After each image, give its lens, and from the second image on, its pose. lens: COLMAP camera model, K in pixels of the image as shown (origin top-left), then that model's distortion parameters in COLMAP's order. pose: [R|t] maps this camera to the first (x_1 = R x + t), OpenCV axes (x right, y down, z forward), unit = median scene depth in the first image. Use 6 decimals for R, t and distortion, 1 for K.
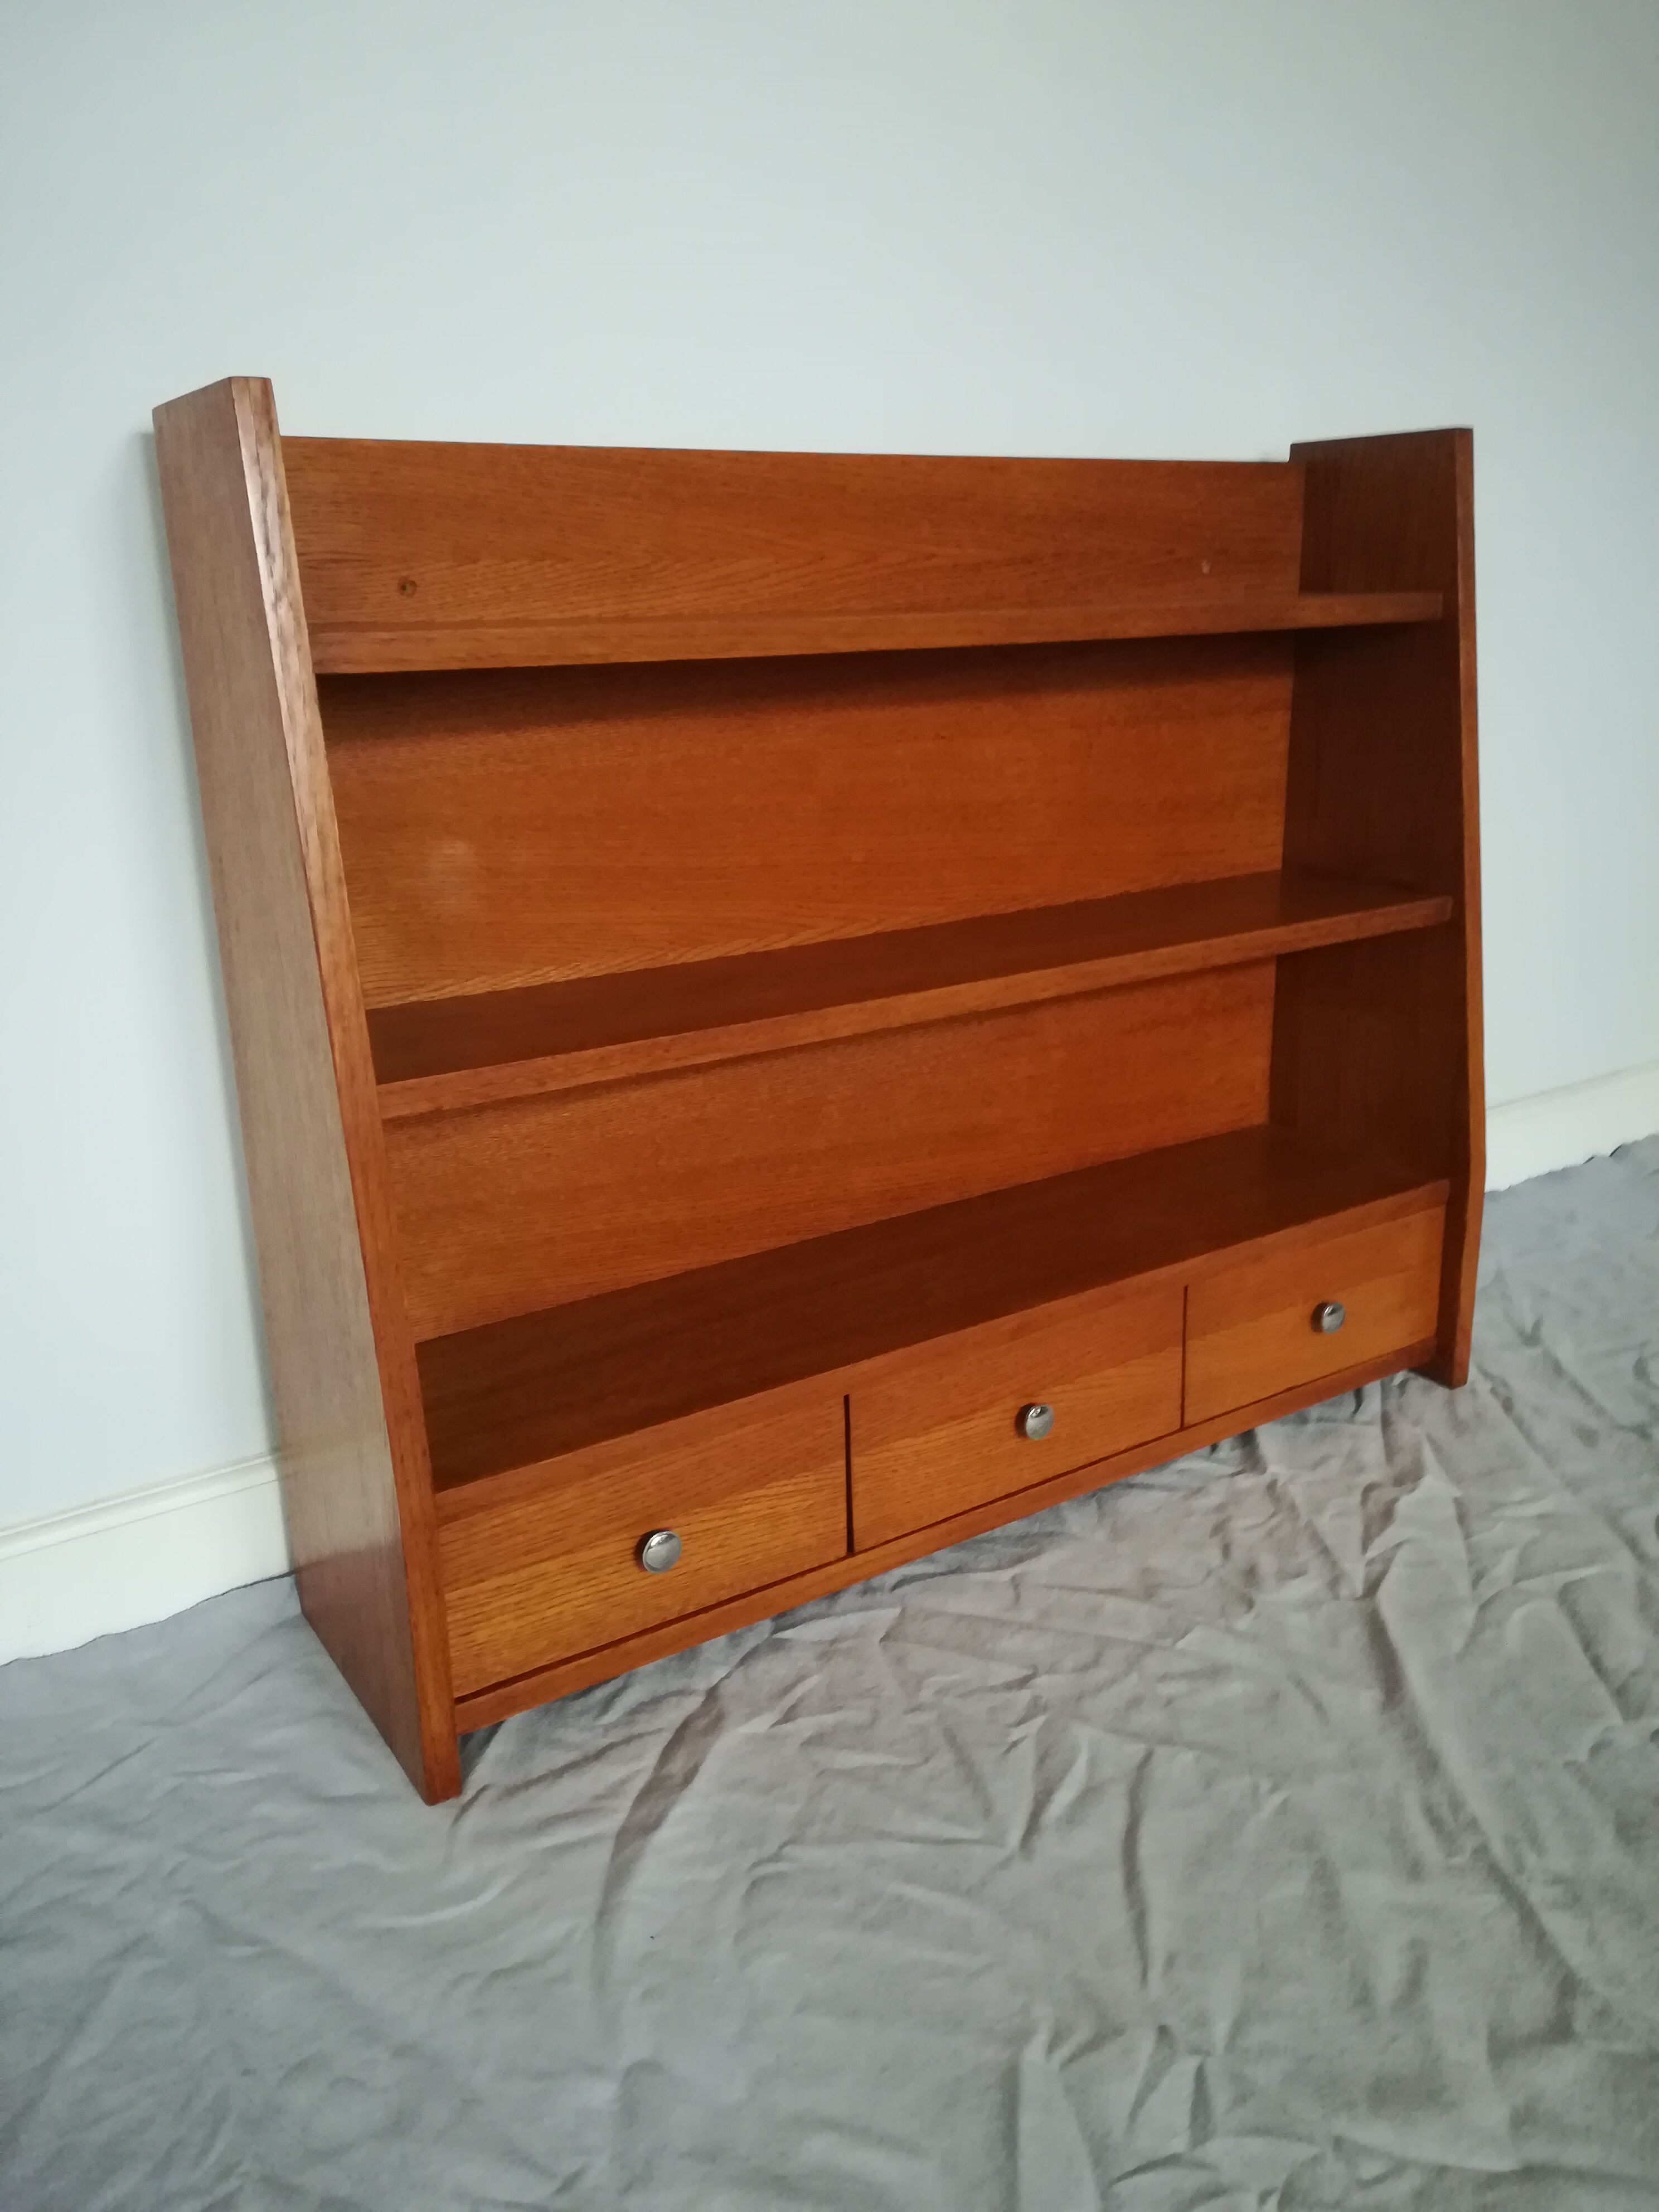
lens RADIAL K [[1723.6, 0, 826.0], [0, 1723.6, 1100.7], [0, 0, 1]] dist [0.048568, -0.076613]
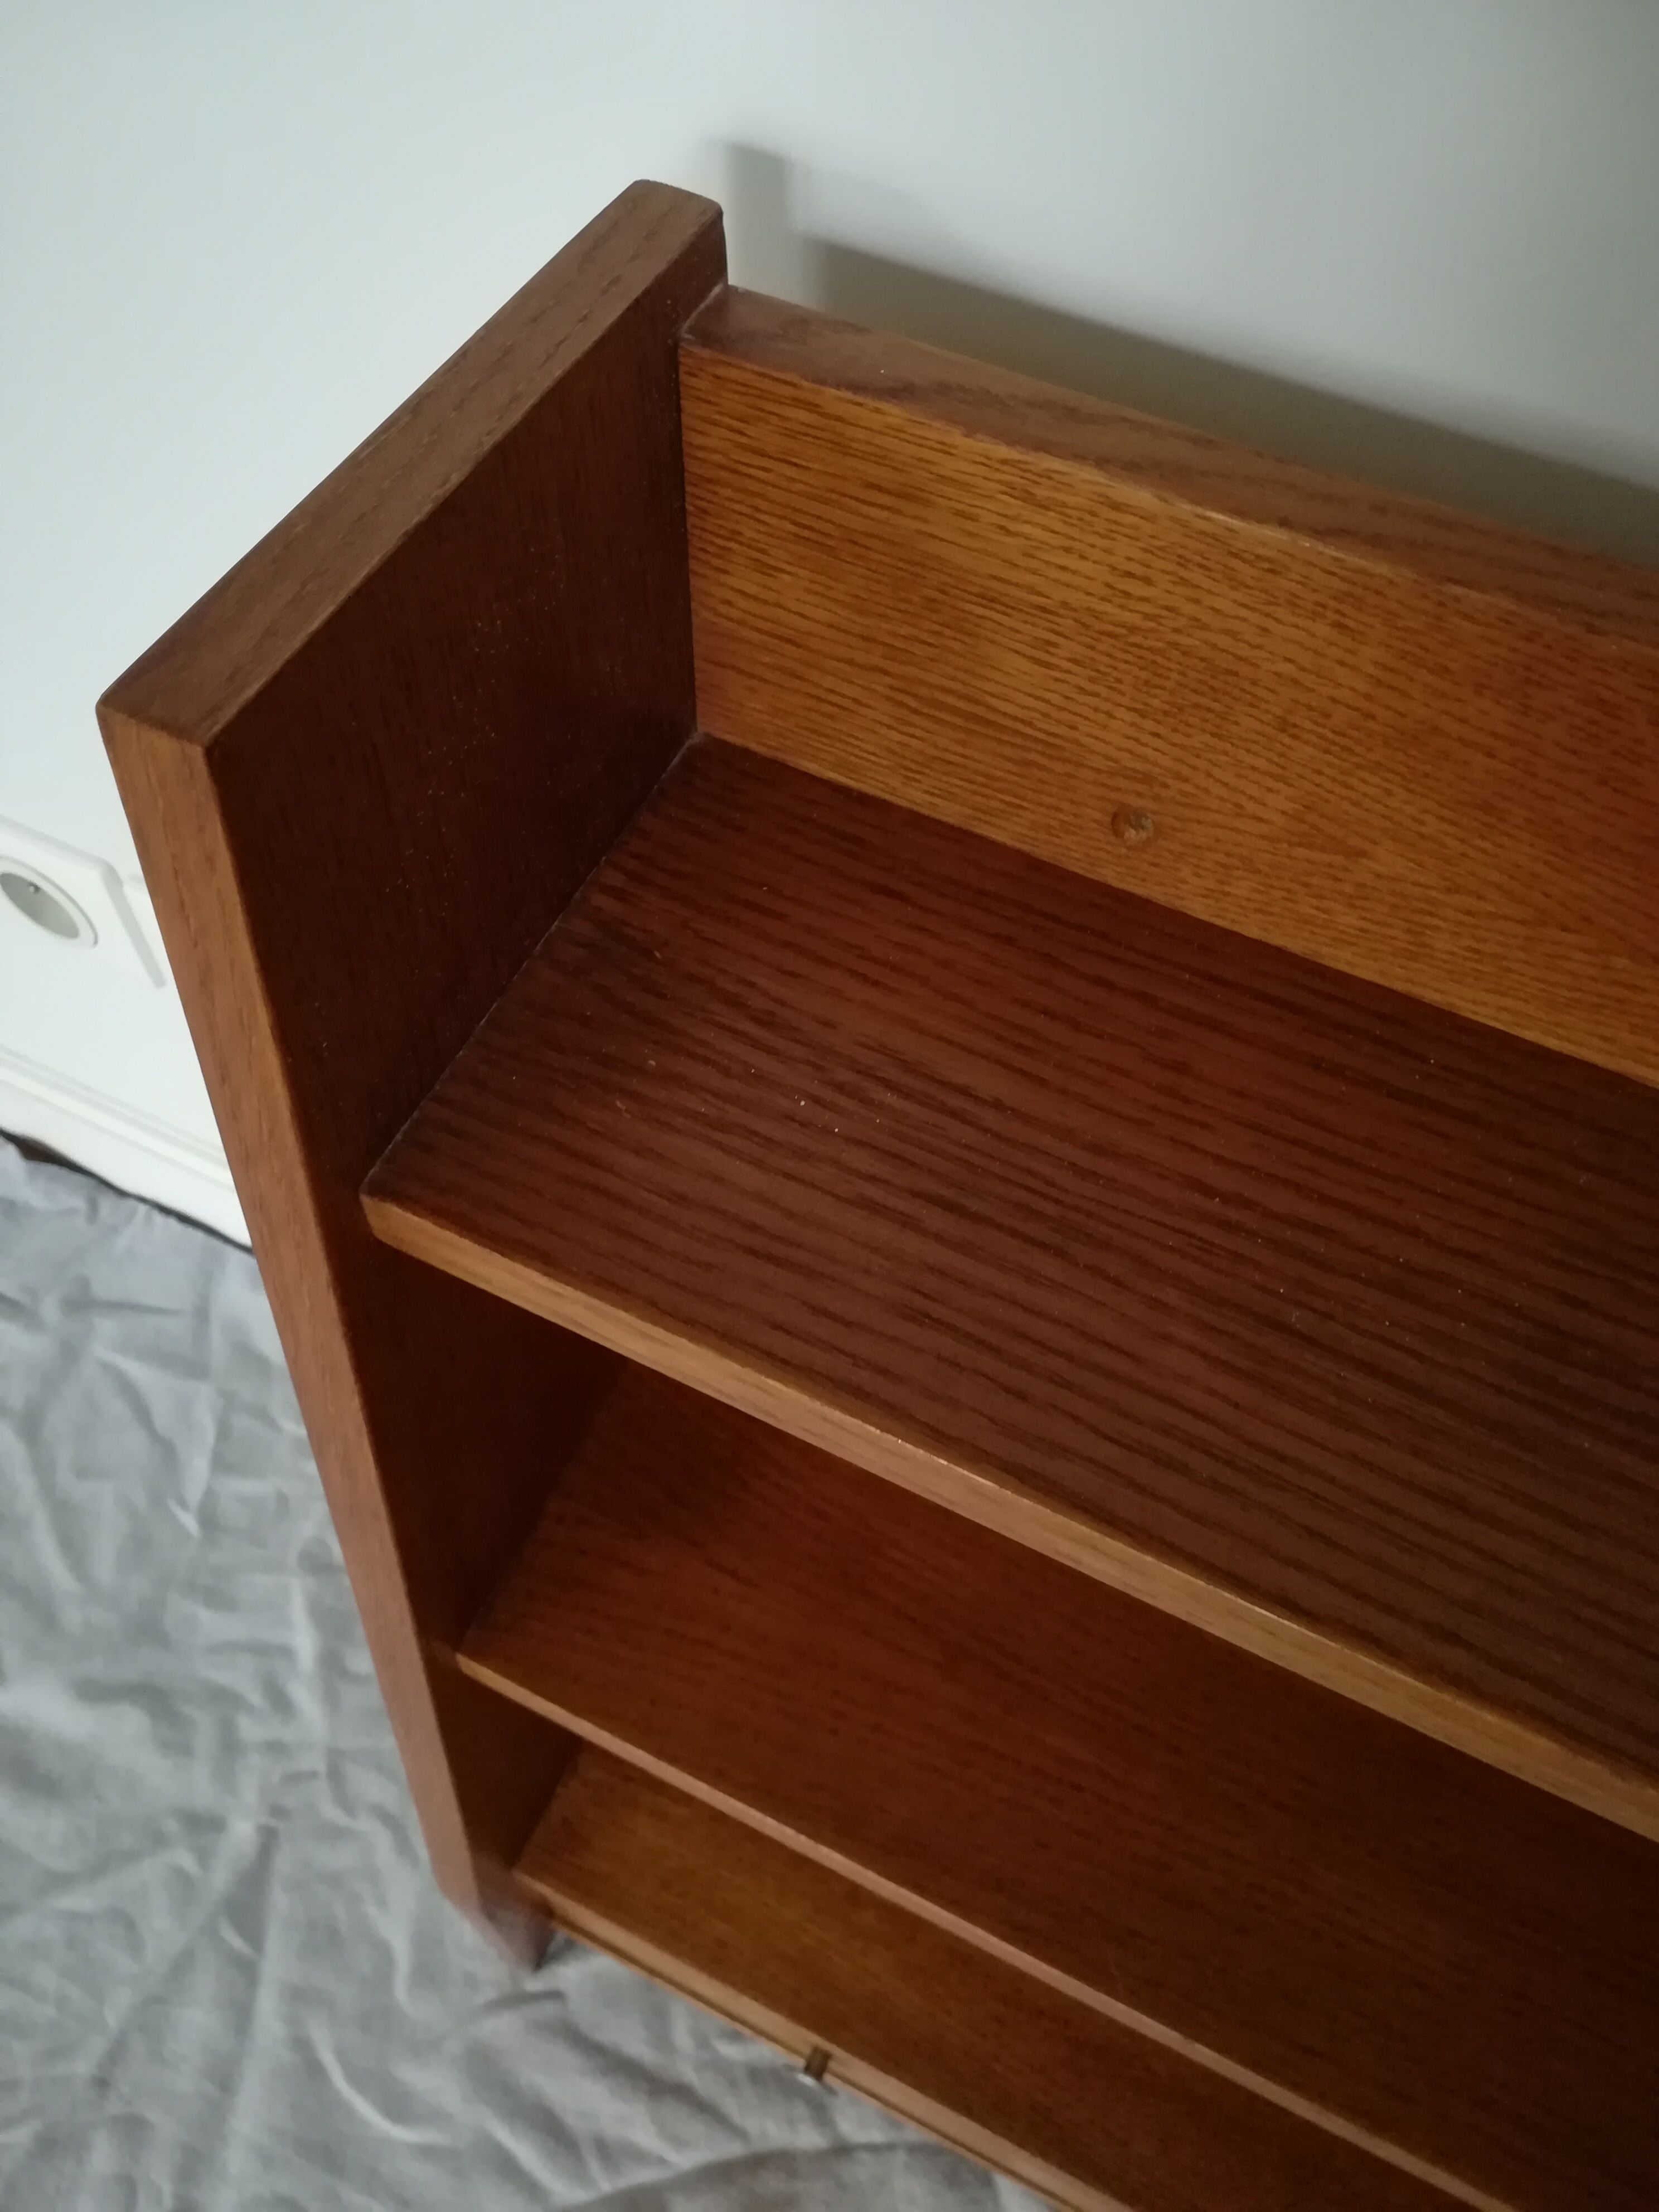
lens RADIAL K [[1723.6, 0, 818.2], [0, 1723.6, 1096.8], [0, 0, 1]] dist [0.048568, -0.076613]
pose [[0.512123, 0.740489, -0.435208, -0.078995], [-0.281037, 0.623269, 0.729762, -0.471022], [0.811633, -0.251418, 0.527296, 0.699139]]
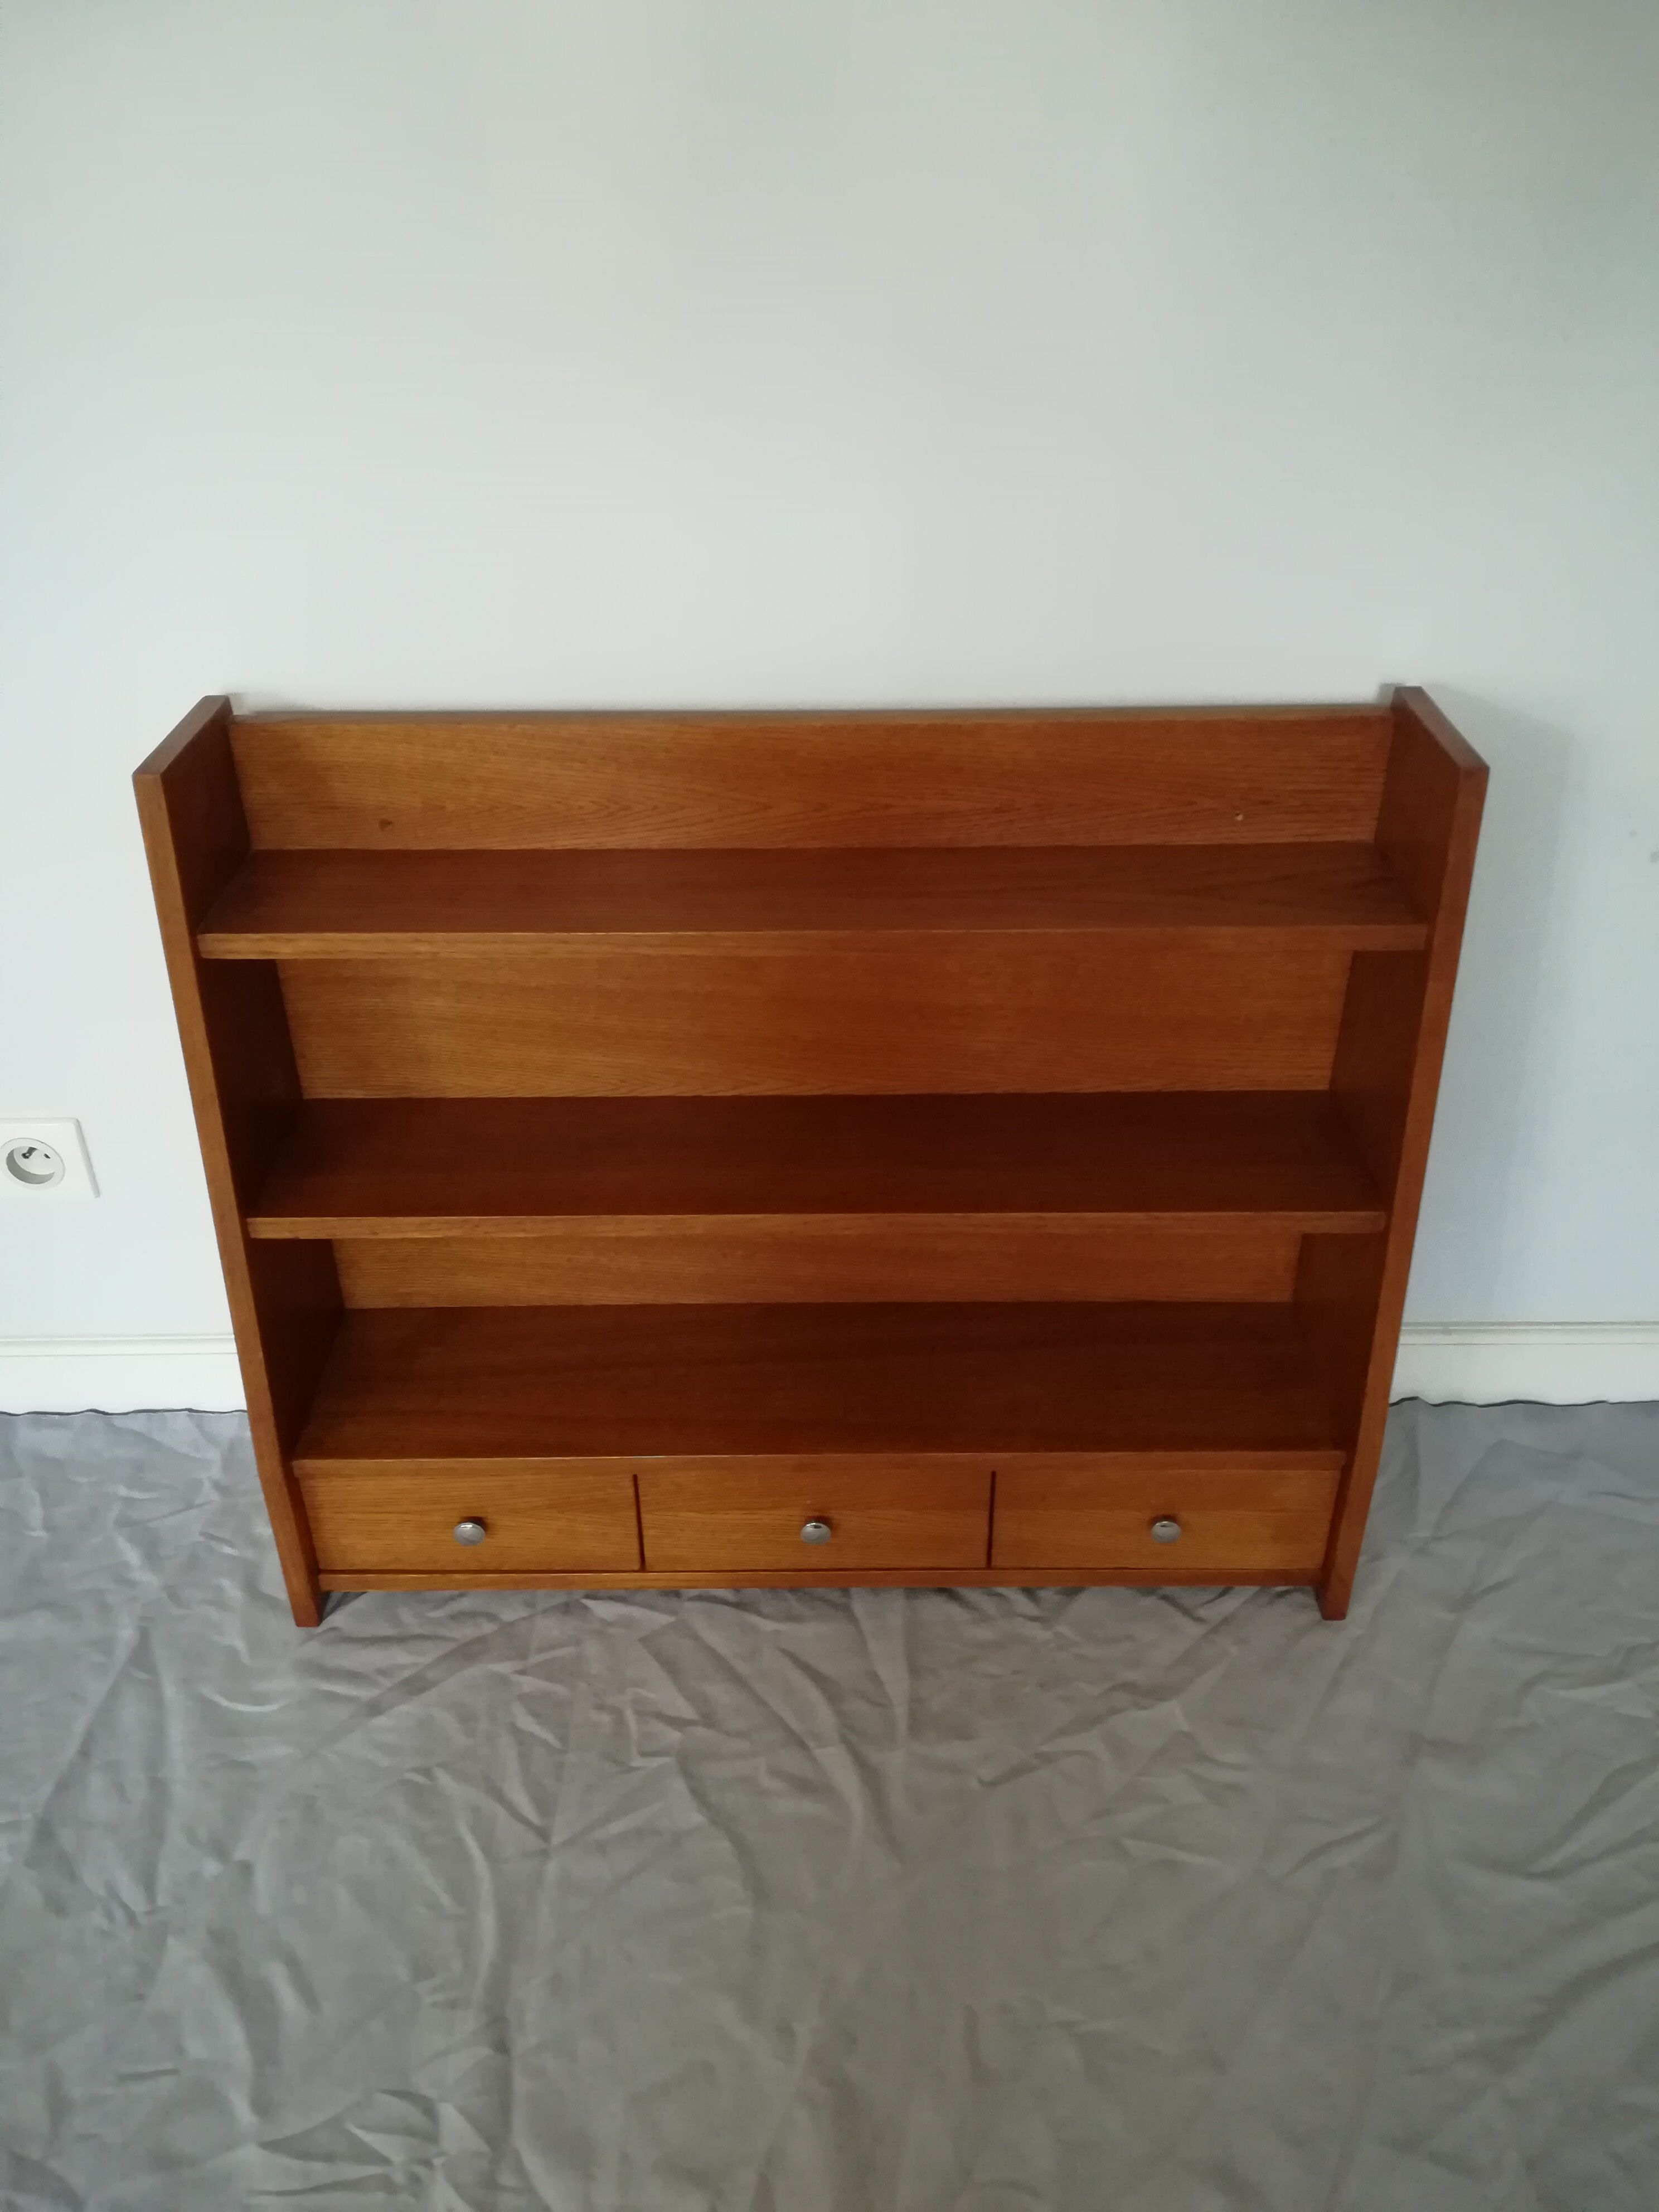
lens RADIAL K [[1723.6, 0, 827.9], [0, 1723.6, 1096.2], [0, 0, 1]] dist [0.048568, -0.076613]
pose [[0.837098, 0.308125, -0.452023, 0.641979], [-0.169711, 0.931792, 0.320877, -0.542711], [0.520062, -0.191892, 0.832294, 0.047769]]
